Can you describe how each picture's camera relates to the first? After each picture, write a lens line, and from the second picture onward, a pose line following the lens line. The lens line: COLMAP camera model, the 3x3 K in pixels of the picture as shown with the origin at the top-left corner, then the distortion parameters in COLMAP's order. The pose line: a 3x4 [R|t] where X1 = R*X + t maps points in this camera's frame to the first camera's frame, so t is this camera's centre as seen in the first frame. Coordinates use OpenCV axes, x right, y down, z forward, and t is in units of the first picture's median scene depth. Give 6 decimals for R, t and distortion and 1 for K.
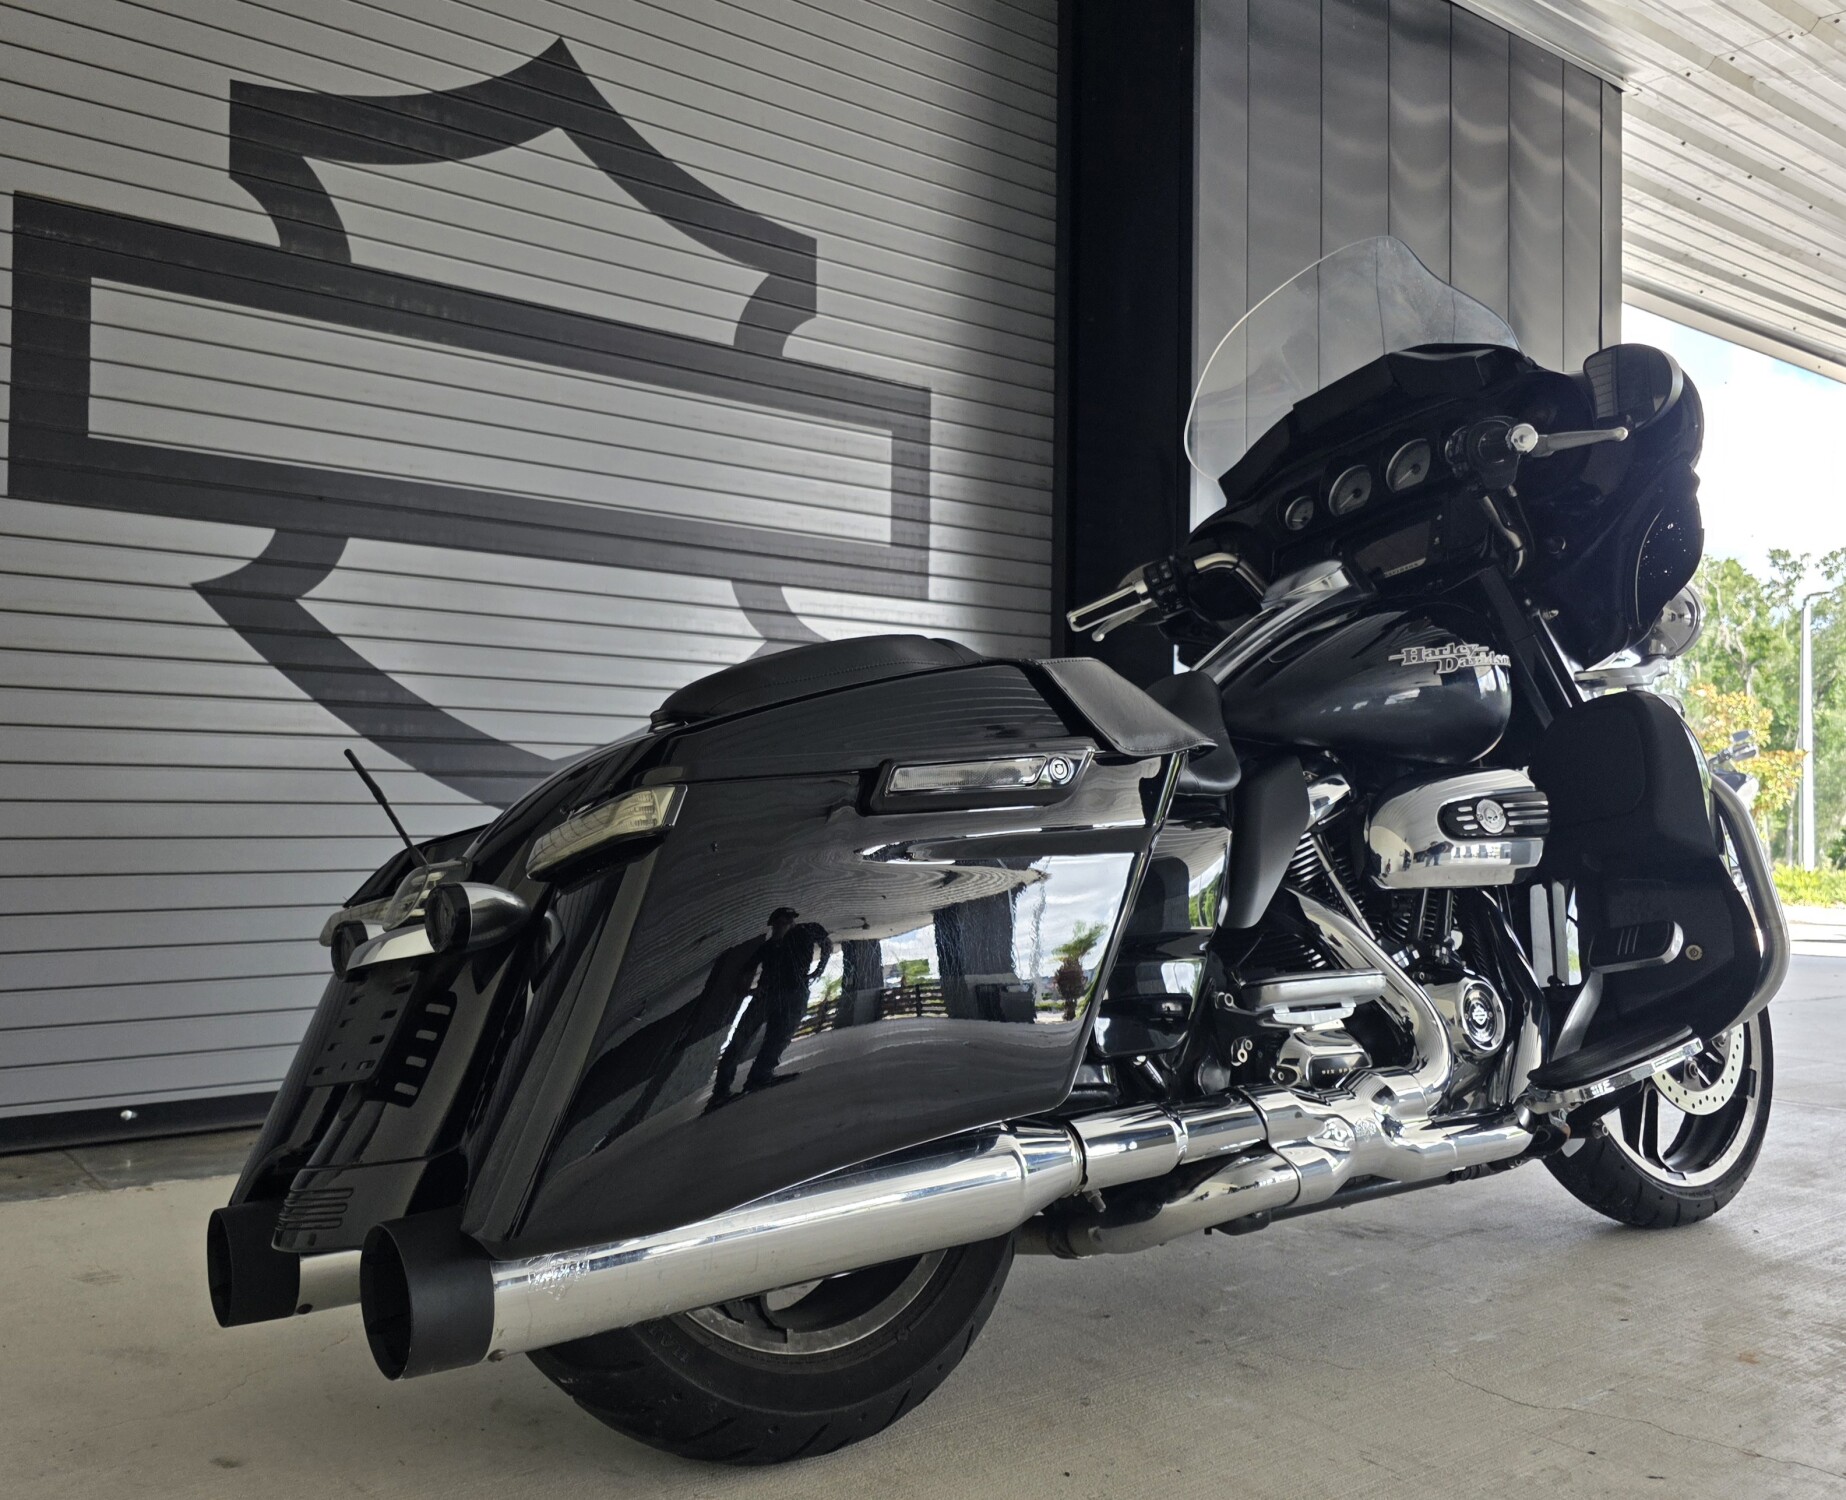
lens RADIAL K [[1576.2, 0, 803.6], [0, 1576.2, 754.2], [0, 0, 1]] dist [-0.003112, 0.001971]
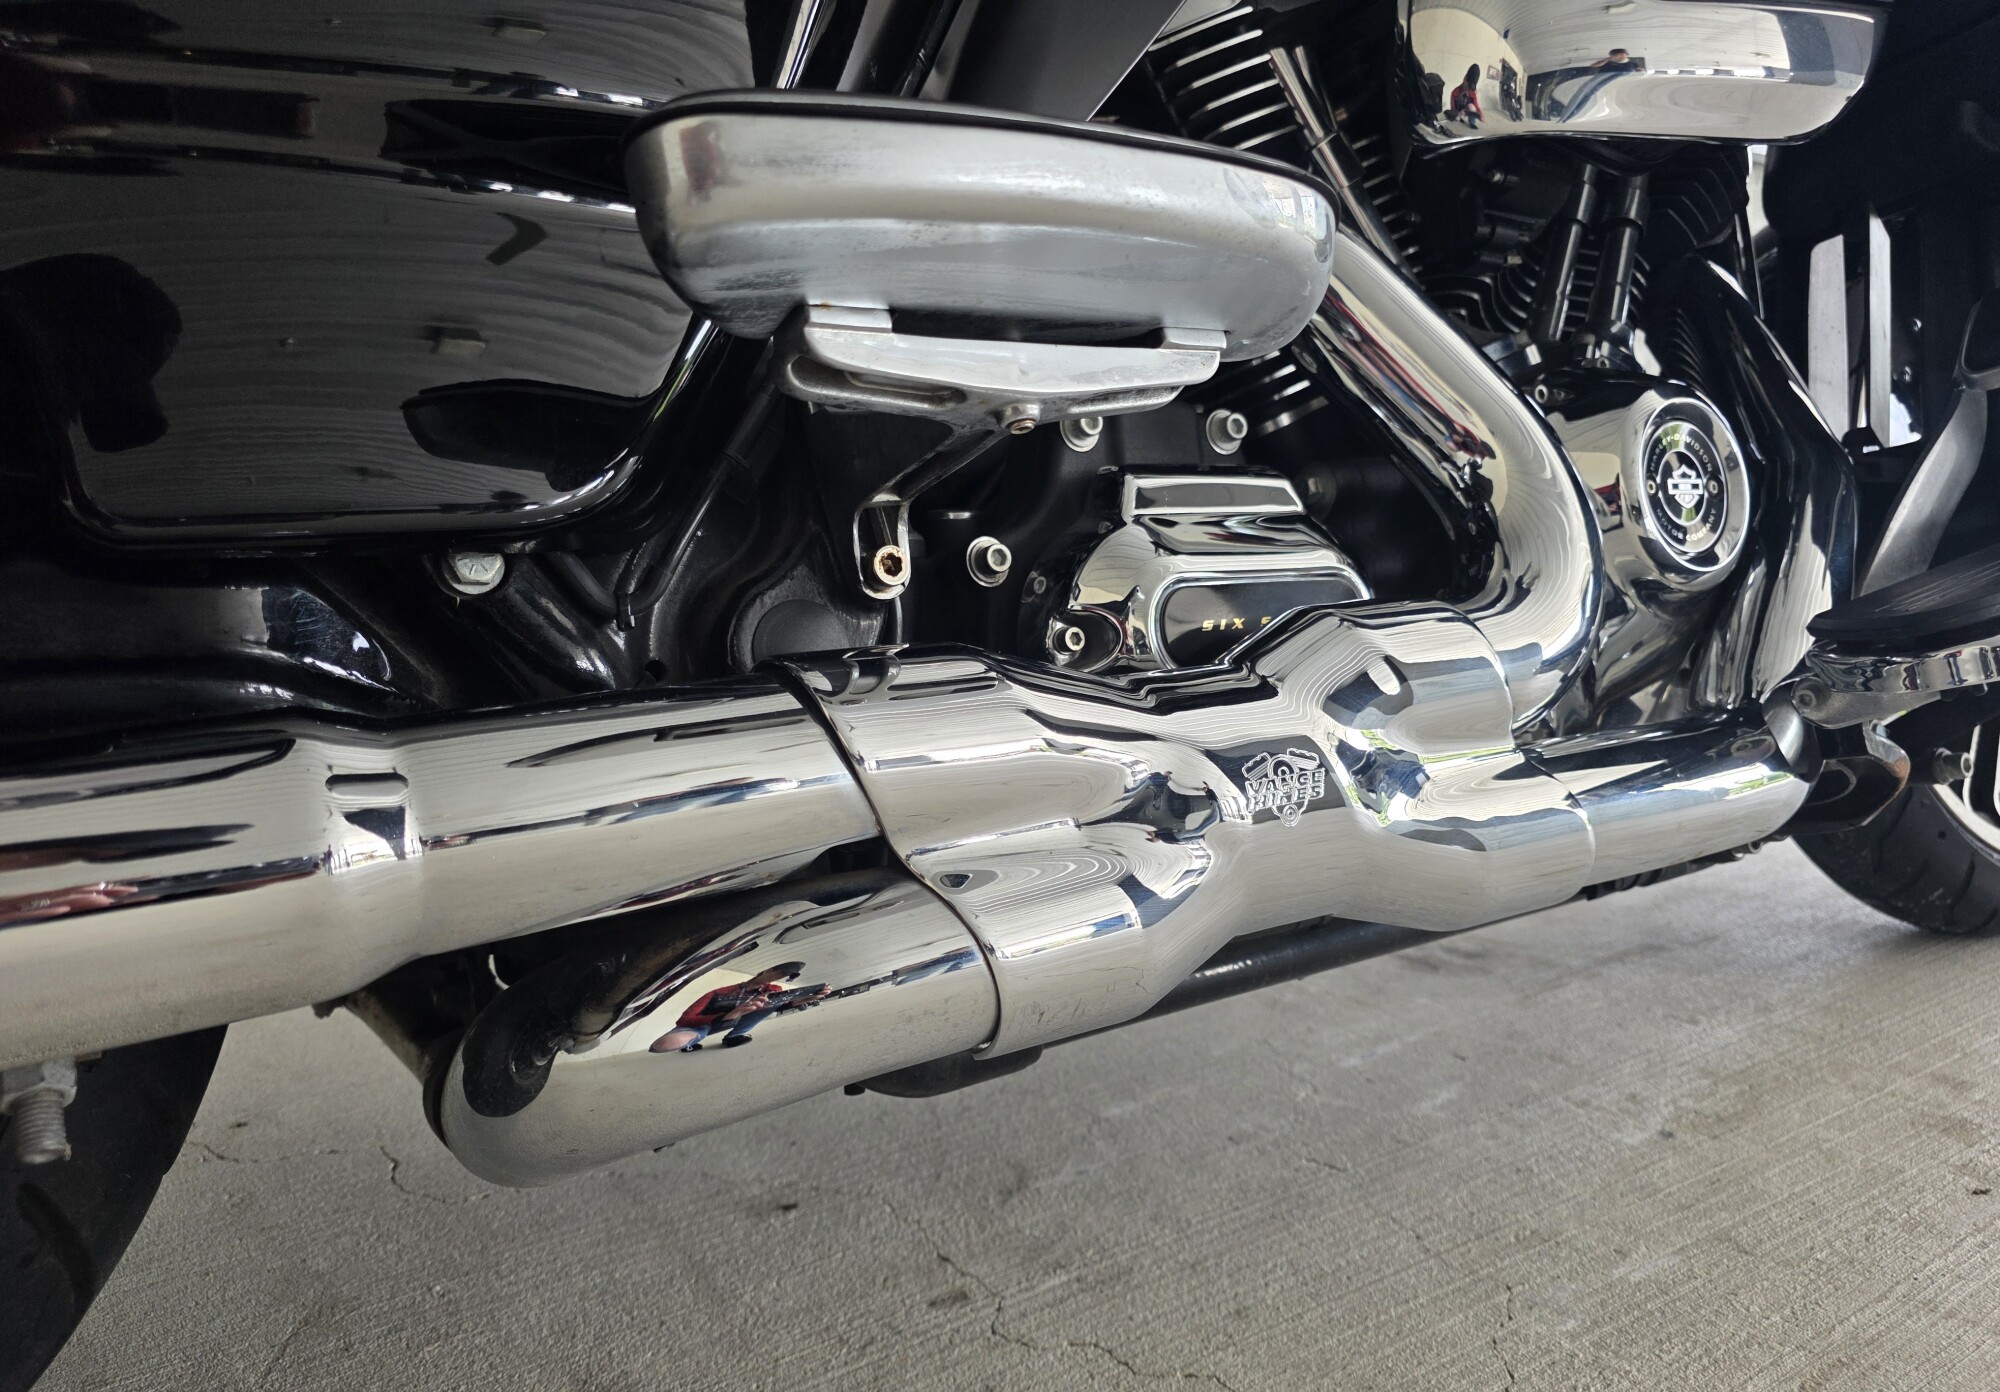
lens RADIAL K [[1423.1, 0, 1000.9], [0, 1423.1, 751.4], [0, 0, 1]] dist [-0.006395, -0.001774]
pose [[0.998678, -0.028895, -0.042515, 0.281174], [0.037111, 0.977562, 0.207355, 0.155078], [0.035569, -0.208659, 0.977341, 0.655838]]
